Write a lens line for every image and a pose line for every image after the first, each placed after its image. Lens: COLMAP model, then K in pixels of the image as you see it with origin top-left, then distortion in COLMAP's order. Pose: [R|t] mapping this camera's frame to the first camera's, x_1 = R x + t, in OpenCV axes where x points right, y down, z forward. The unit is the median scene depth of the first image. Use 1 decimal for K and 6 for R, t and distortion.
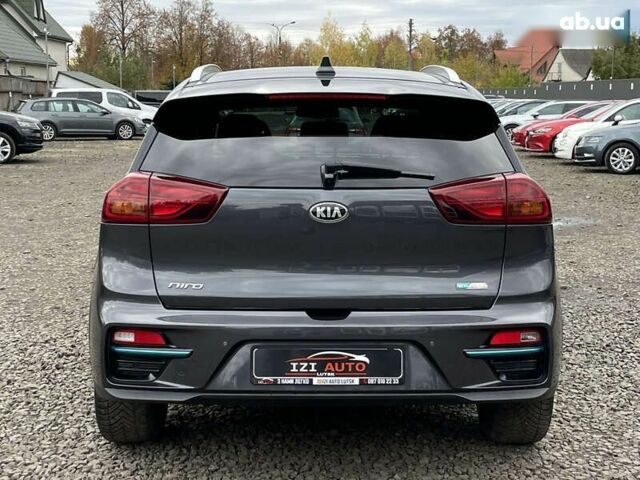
lens RADIAL K [[1019.7, 0, 320.0], [0, 1019.7, 240.0], [0, 0, 1]] dist [0.087491, -0.044510]
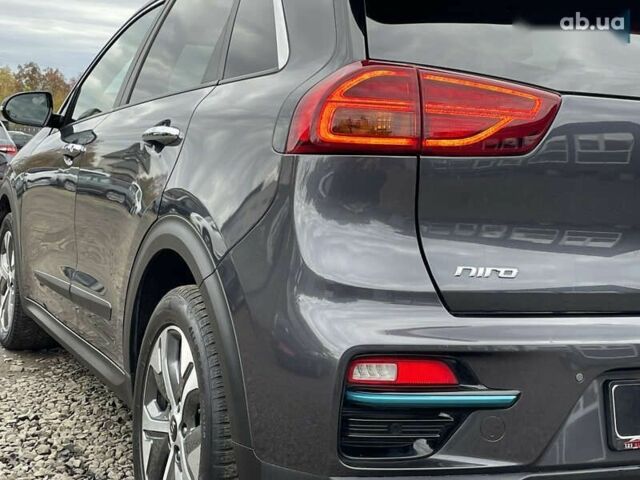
lens RADIAL K [[1019.7, 0, 320.0], [0, 1019.7, 240.0], [0, 0, 1]] dist [0.087491, -0.044510]
pose [[0.913228, 0.013861, 0.407213, -0.433798], [0.005473, 0.998914, -0.046276, 0.053044], [-0.407412, 0.044489, 0.912160, 0.553549]]
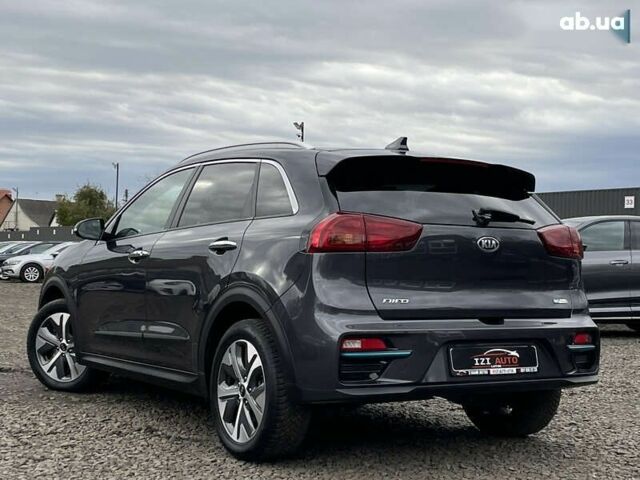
lens RADIAL K [[1019.7, 0, 320.0], [0, 1019.7, 240.0], [0, 0, 1]] dist [0.087491, -0.044510]
pose [[0.848152, 0.028093, 0.529008, -0.881044], [0.051734, 0.989427, -0.135488, 0.136598], [-0.527221, 0.142282, 0.837731, -0.005435]]
